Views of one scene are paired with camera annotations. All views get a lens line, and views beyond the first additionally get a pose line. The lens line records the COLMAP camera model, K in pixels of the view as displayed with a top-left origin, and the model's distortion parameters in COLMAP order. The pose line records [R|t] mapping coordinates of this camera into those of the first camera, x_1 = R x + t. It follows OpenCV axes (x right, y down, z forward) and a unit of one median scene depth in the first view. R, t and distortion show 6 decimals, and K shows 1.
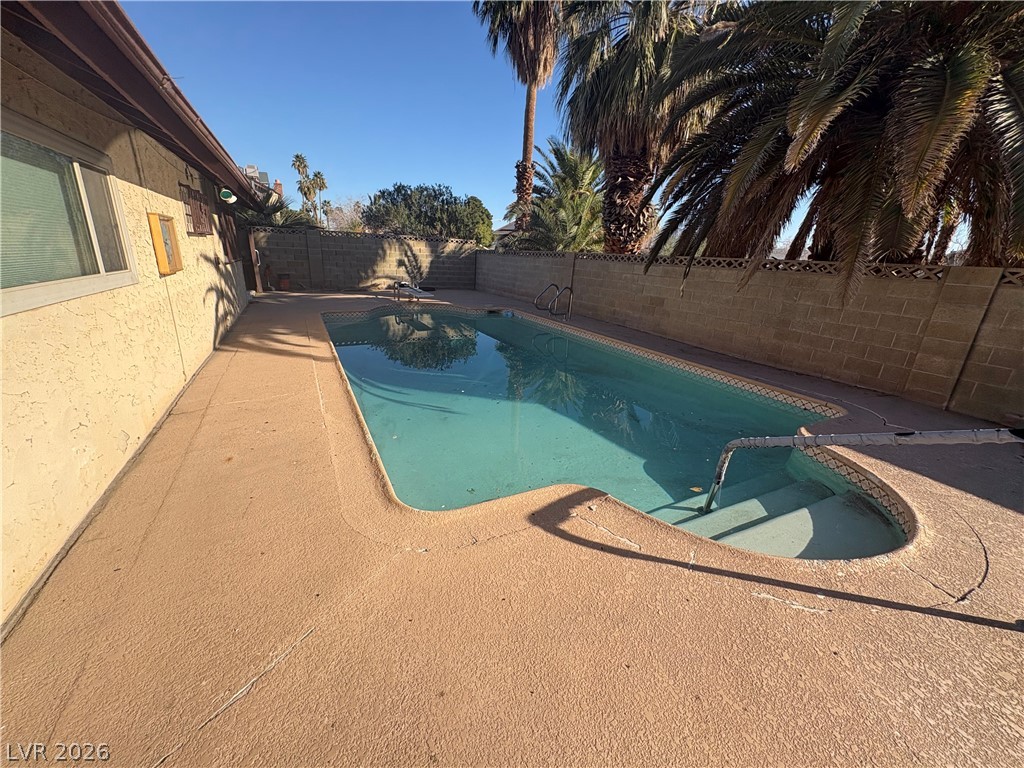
lens RADIAL K [[408.0, 0, 511.3], [0, 408.0, 382.8], [0, 0, 1]] dist [0.000772, 0.000144]
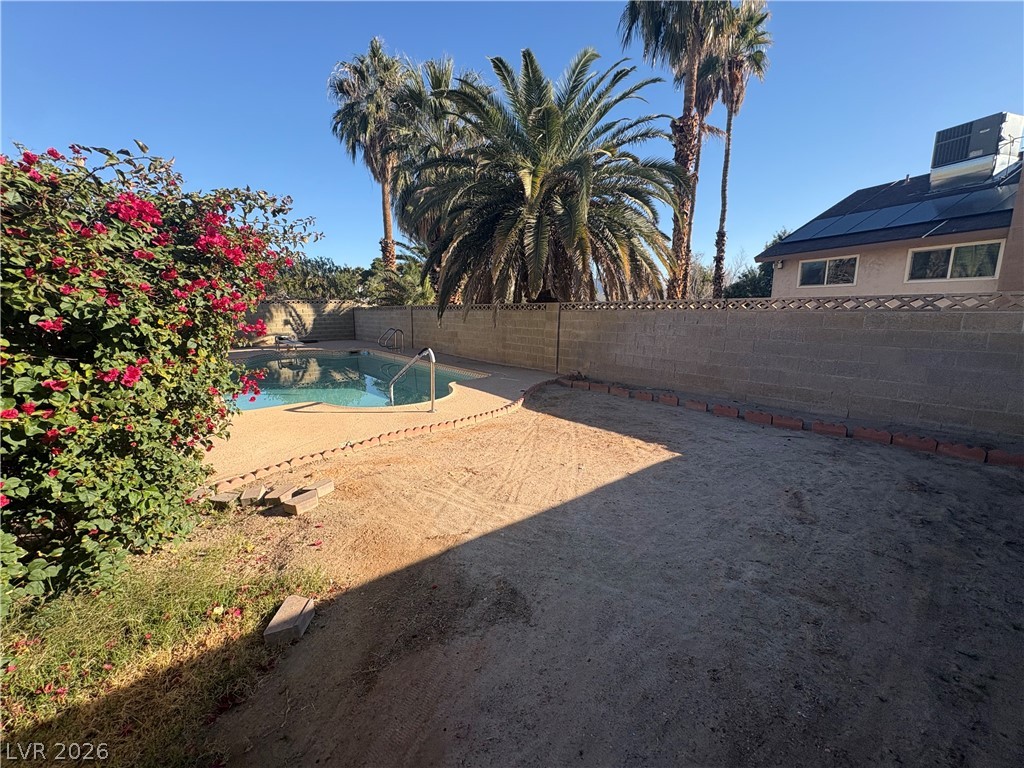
lens RADIAL K [[408.0, 0, 510.8], [0, 408.0, 387.7], [0, 0, 1]] dist [0.000772, 0.000144]
pose [[0.981065, -0.093755, 0.169473, 0.156710], [0.111737, 0.988706, -0.099872, 0.092847], [-0.158196, 0.116917, 0.980461, -0.267279]]
